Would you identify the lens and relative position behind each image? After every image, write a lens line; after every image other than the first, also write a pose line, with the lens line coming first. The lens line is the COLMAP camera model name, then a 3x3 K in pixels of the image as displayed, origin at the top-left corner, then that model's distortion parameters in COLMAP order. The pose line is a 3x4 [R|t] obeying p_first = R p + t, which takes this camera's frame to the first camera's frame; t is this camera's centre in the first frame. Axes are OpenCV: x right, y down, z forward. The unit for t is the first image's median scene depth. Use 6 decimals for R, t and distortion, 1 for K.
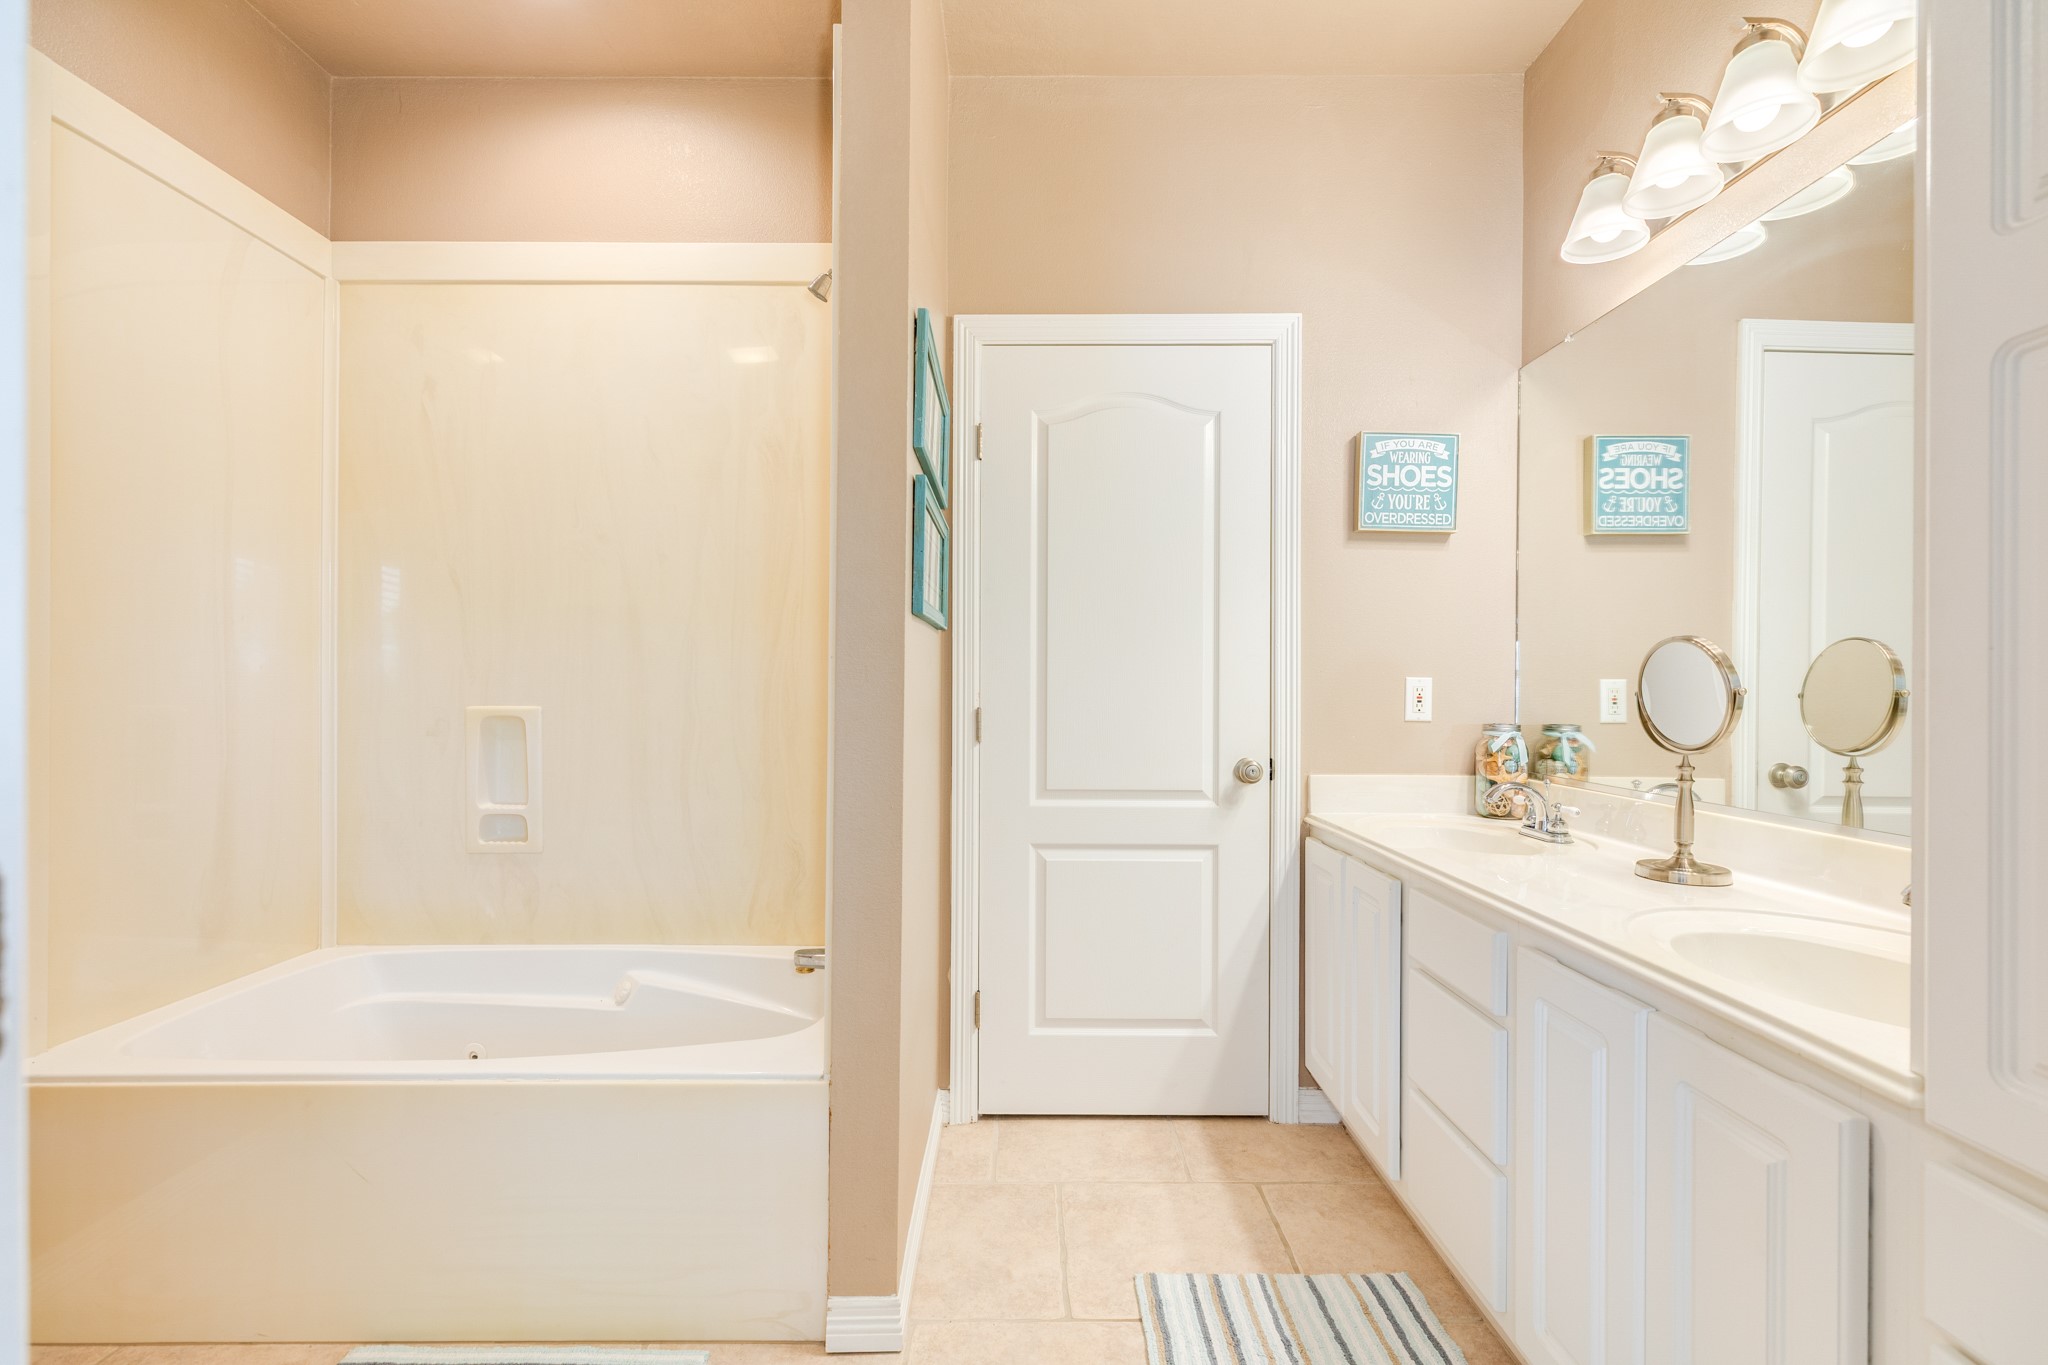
lens RADIAL K [[911.8, 0, 1019.0], [0, 911.8, 685.9], [0, 0, 1]] dist [0.002225, -0.000859]
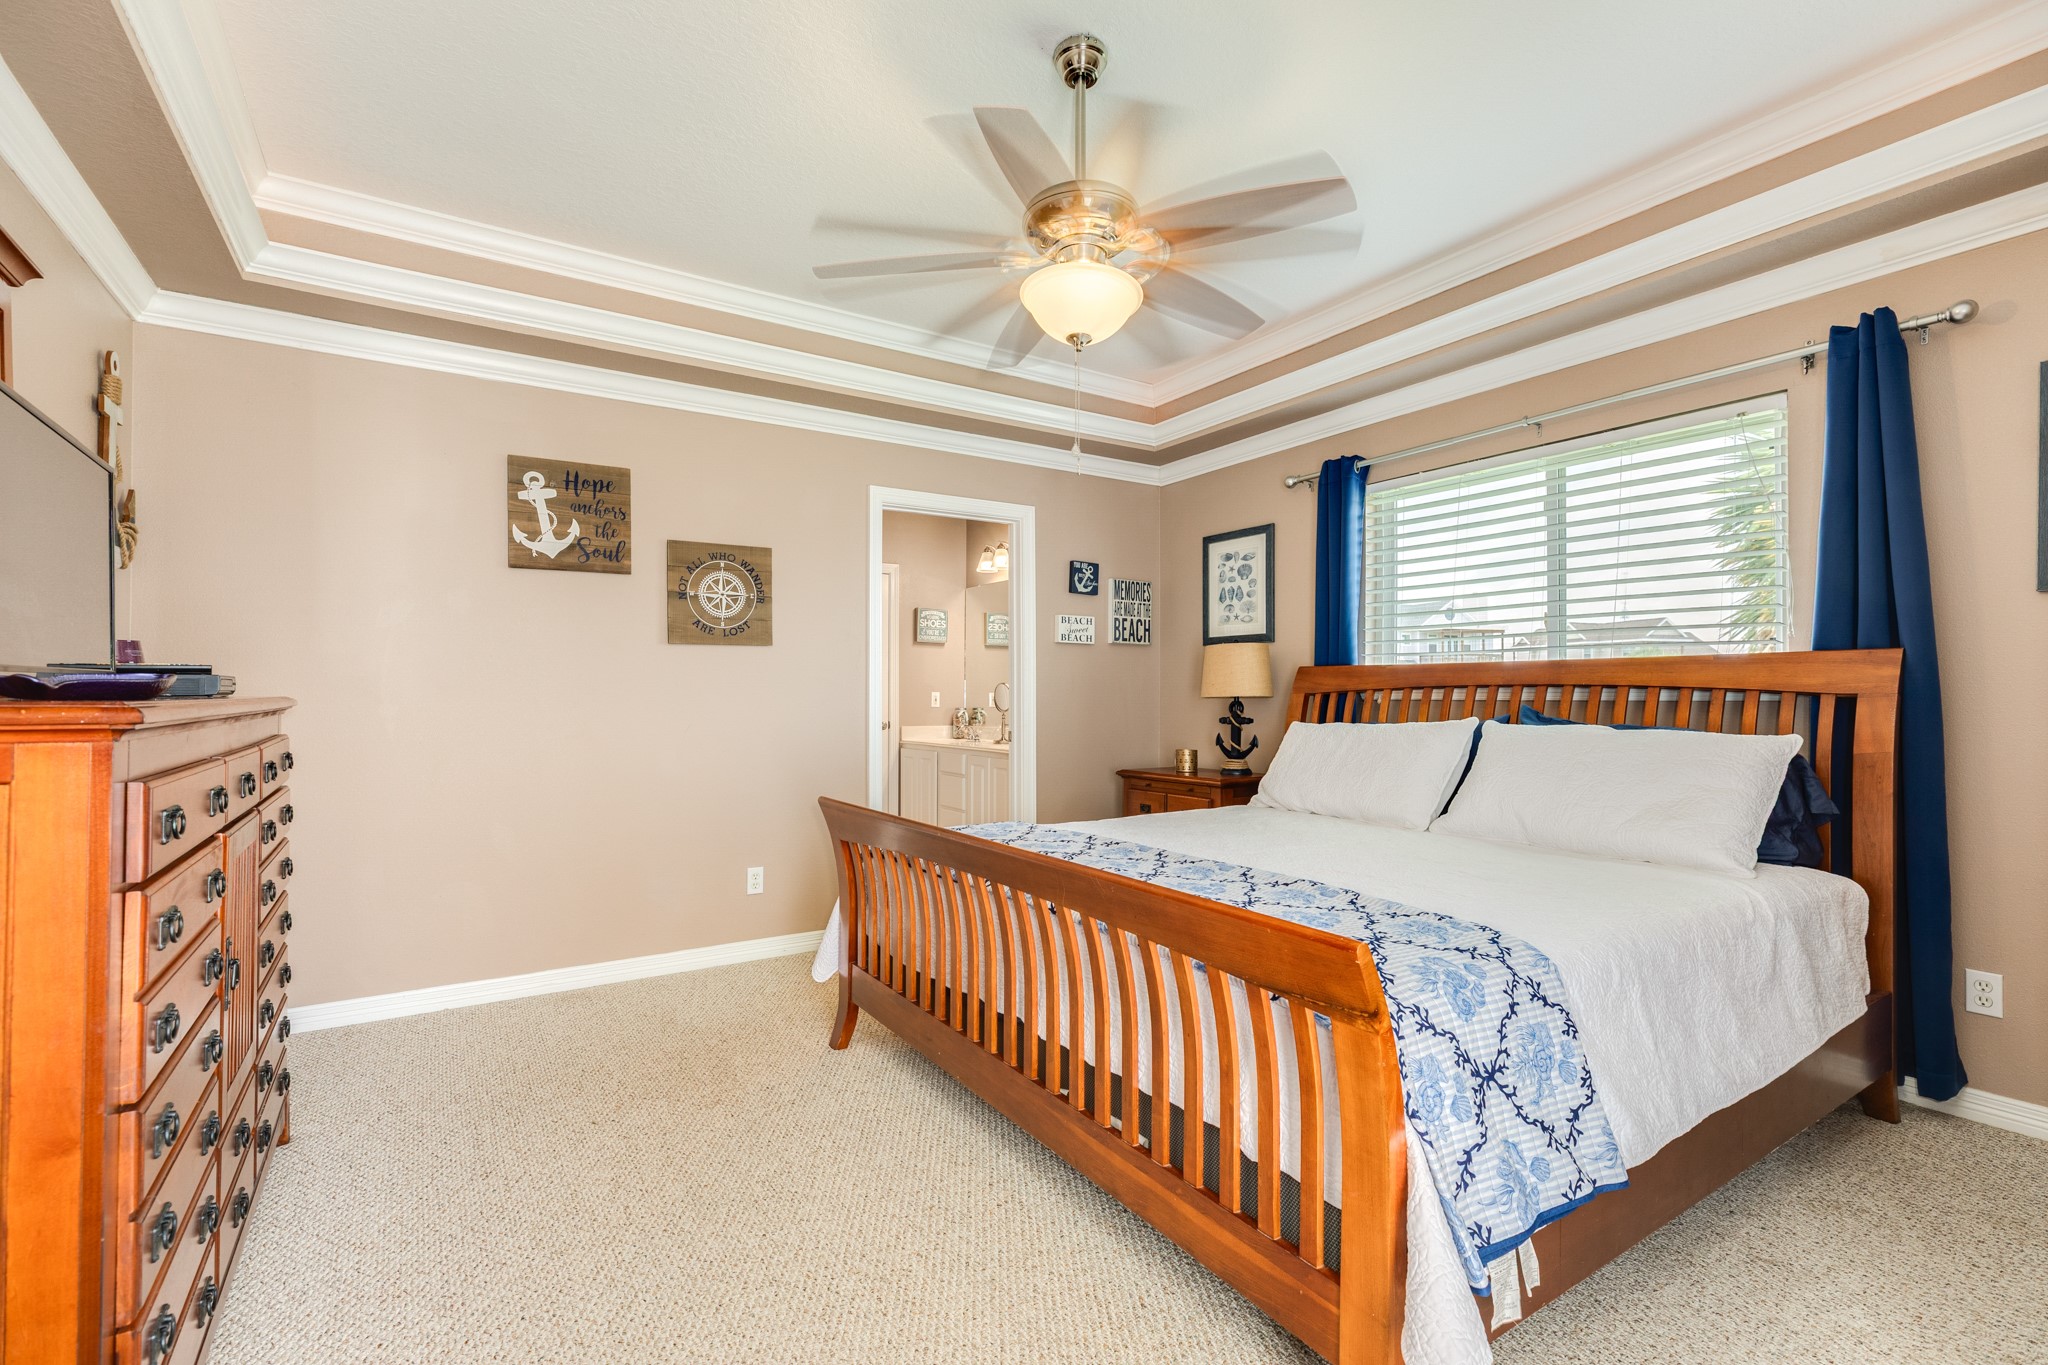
lens RADIAL K [[956.6, 0, 1011.5], [0, 956.6, 678.3], [0, 0, 1]] dist [-0.003710, -0.000280]
pose [[0.846864, -0.000461, 0.531810, -1.006187], [0.004460, 0.999971, -0.006236, -0.034454], [-0.531791, 0.007653, 0.846841, -1.760191]]
